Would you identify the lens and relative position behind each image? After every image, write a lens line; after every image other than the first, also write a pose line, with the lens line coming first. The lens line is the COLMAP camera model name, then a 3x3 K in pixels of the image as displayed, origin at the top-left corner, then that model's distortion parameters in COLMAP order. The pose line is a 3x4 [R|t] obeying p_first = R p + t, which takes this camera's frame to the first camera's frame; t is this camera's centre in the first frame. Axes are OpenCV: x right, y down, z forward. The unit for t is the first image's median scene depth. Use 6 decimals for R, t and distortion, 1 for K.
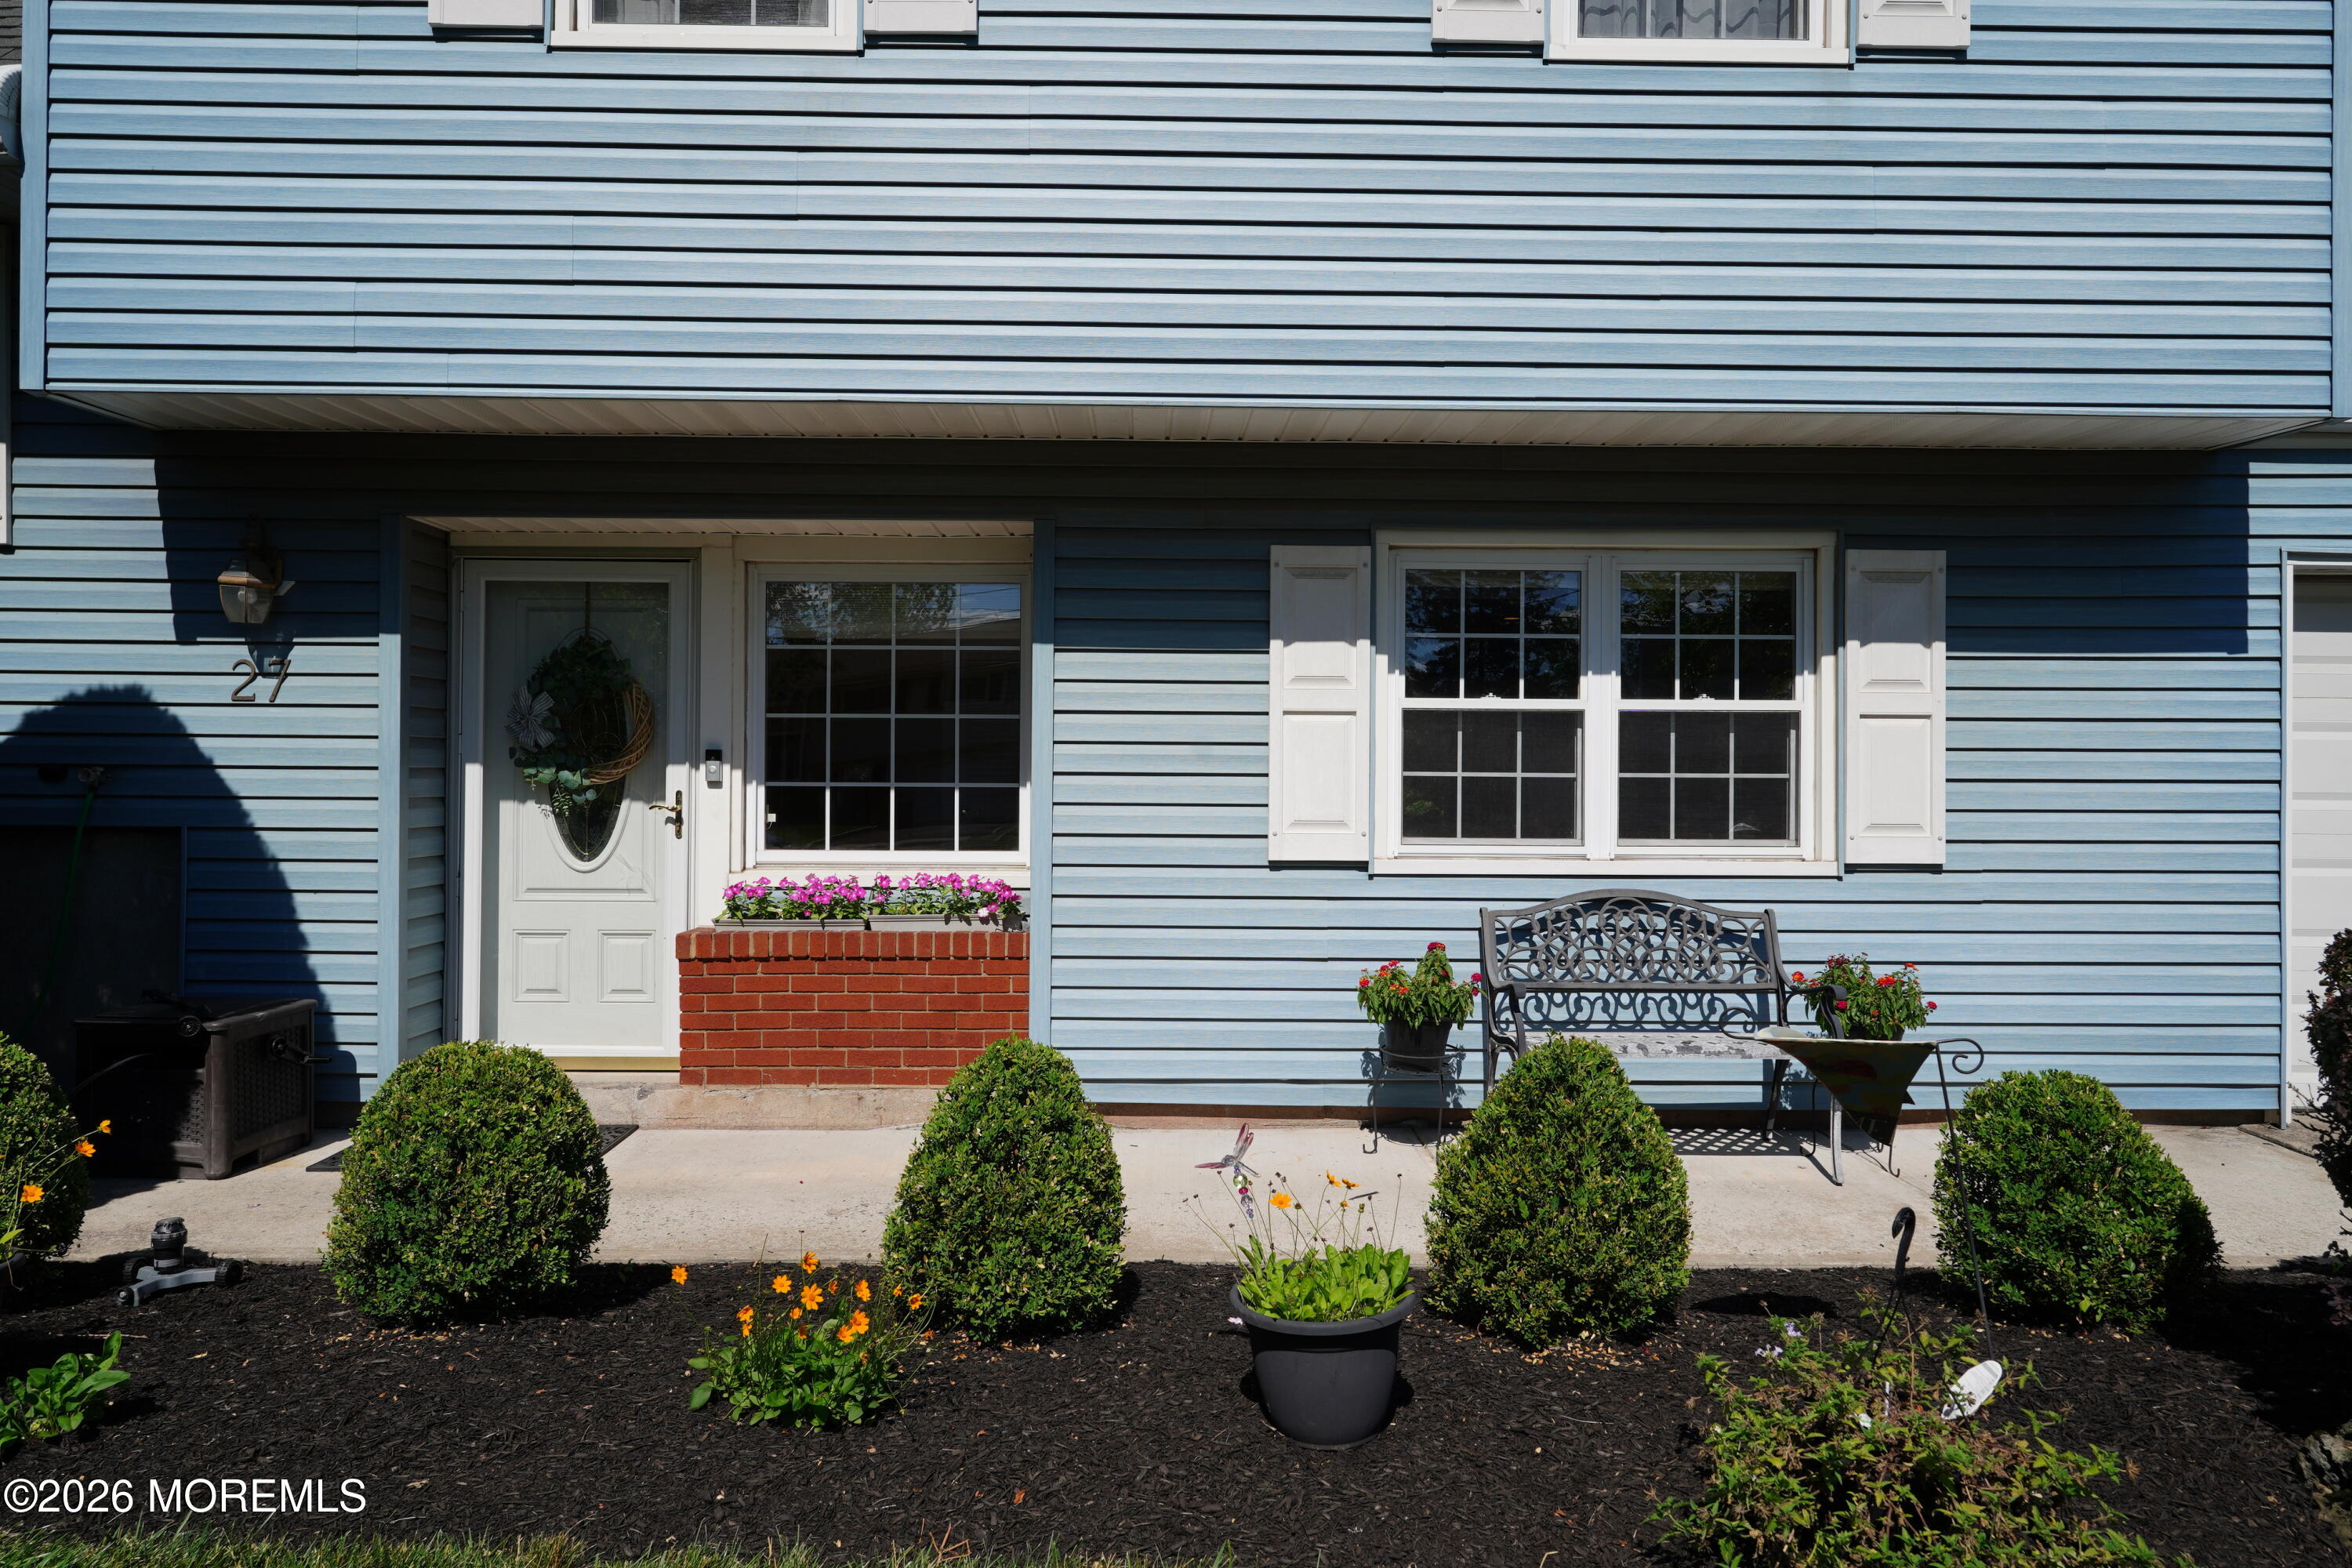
lens RADIAL K [[1508.0, 0, 1174.2], [0, 1508.0, 789.8], [0, 0, 1]] dist [-0.003725, 0.001267]
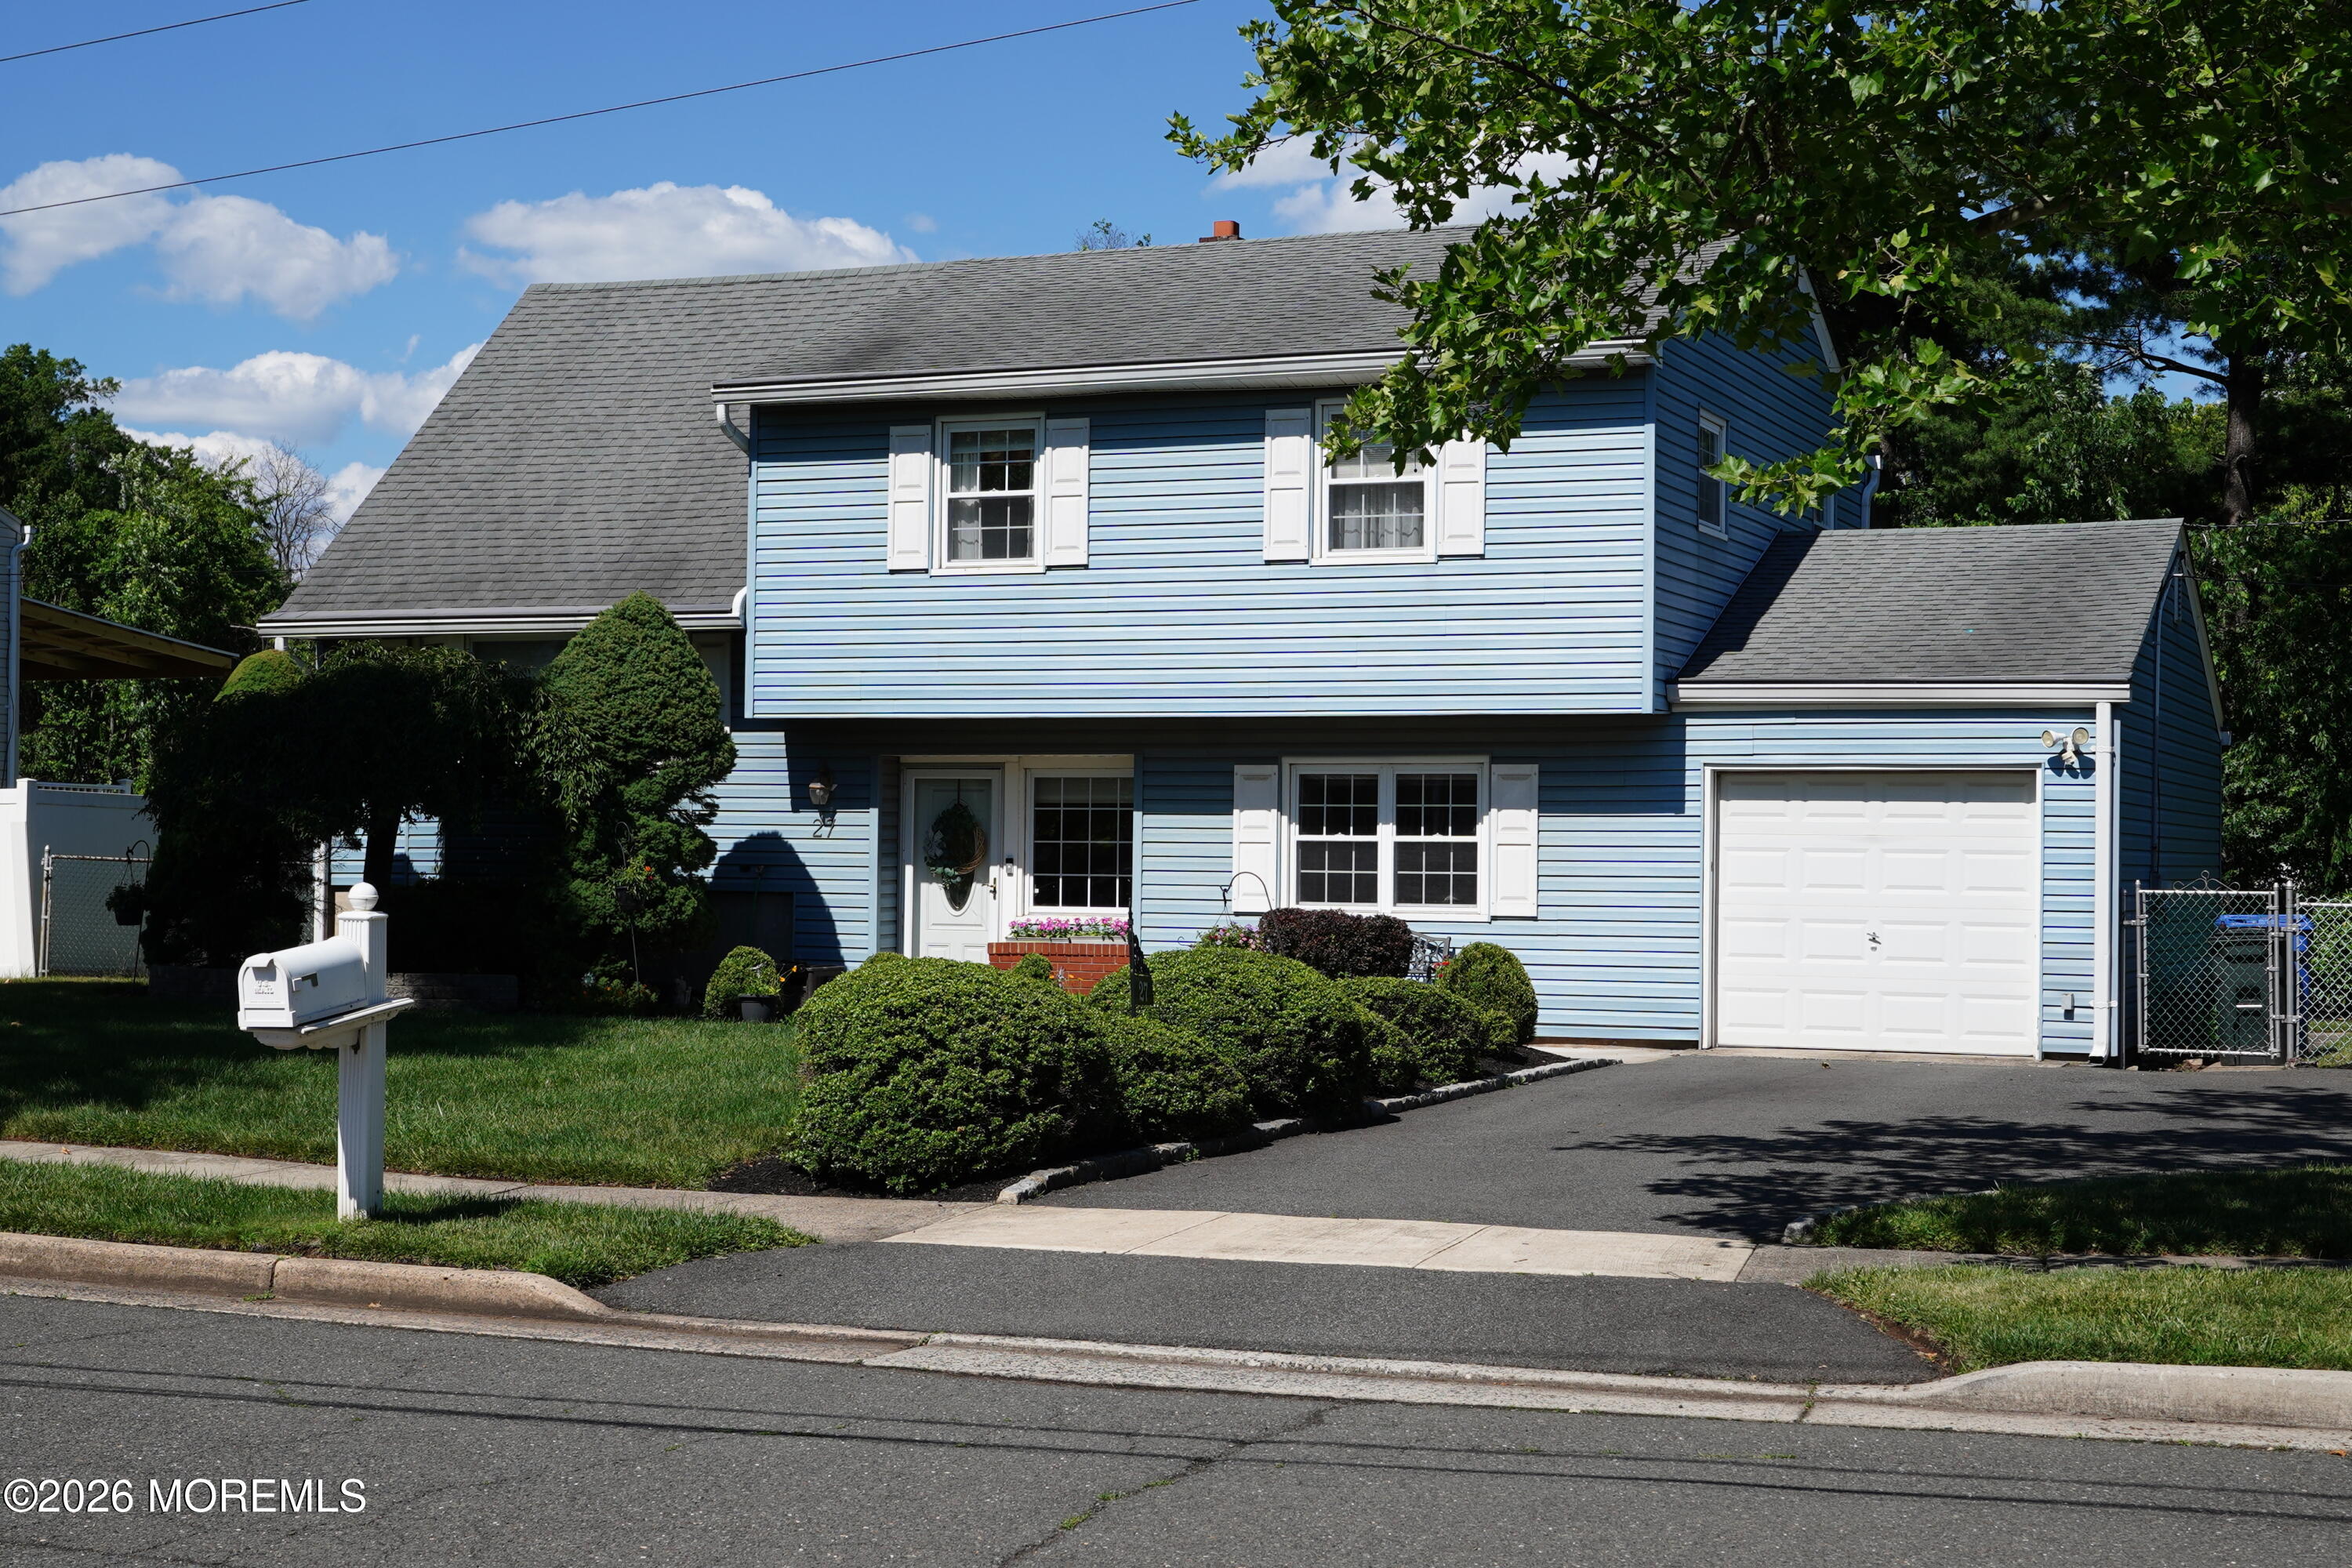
lens RADIAL K [[3512.2, 0, 1177.2], [0, 3512.2, 784.7], [0, 0, 1]] dist [-0.017660, 0.000000]
pose [[0.915130, -0.005388, -0.403123, 1.978592], [-0.007851, 0.999483, -0.031180, 0.022764], [0.403083, 0.031699, 0.914614, -3.561957]]
